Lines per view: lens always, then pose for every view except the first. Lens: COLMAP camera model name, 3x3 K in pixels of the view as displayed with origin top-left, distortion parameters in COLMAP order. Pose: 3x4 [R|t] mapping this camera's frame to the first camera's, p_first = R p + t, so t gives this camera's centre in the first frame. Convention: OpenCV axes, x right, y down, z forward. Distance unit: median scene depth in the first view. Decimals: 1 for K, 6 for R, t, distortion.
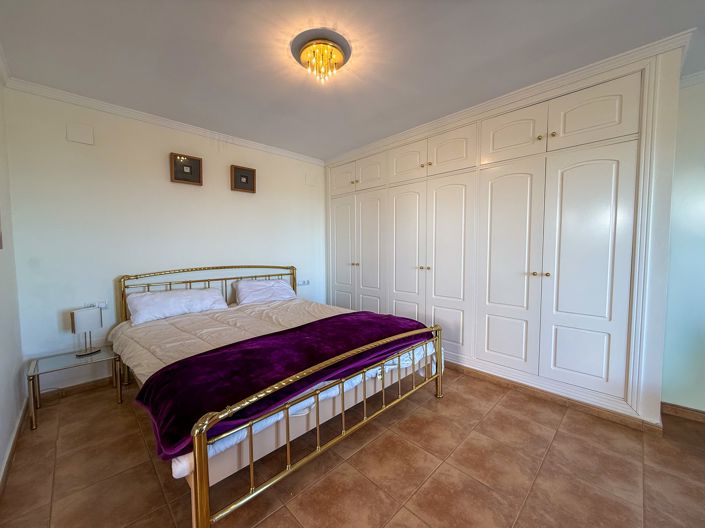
lens RADIAL K [[280.5, 0, 346.0], [0, 280.5, 263.4], [0, 0, 1]] dist [0.001163, -0.000344]
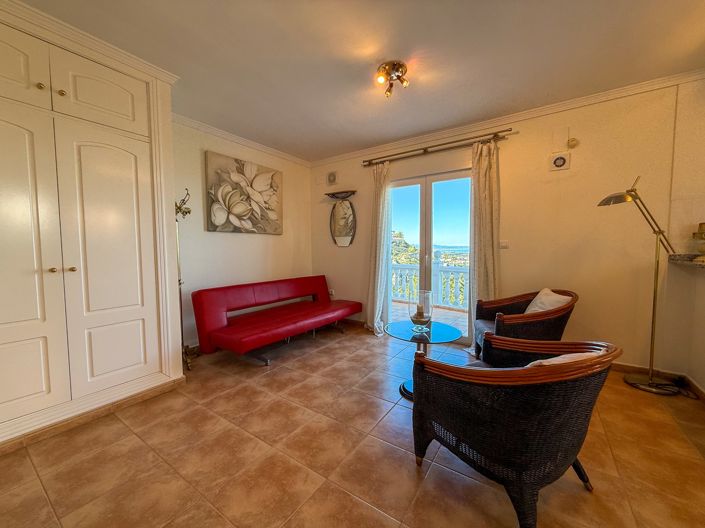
lens RADIAL K [[280.5, 0, 353.6], [0, 280.5, 263.2], [0, 0, 1]] dist [0.001163, -0.000344]
pose [[-0.208195, -0.047717, 0.976923, -0.258833], [0.066275, 0.995825, 0.062764, 0.028707], [-0.975839, 0.077813, -0.204163, 0.433124]]
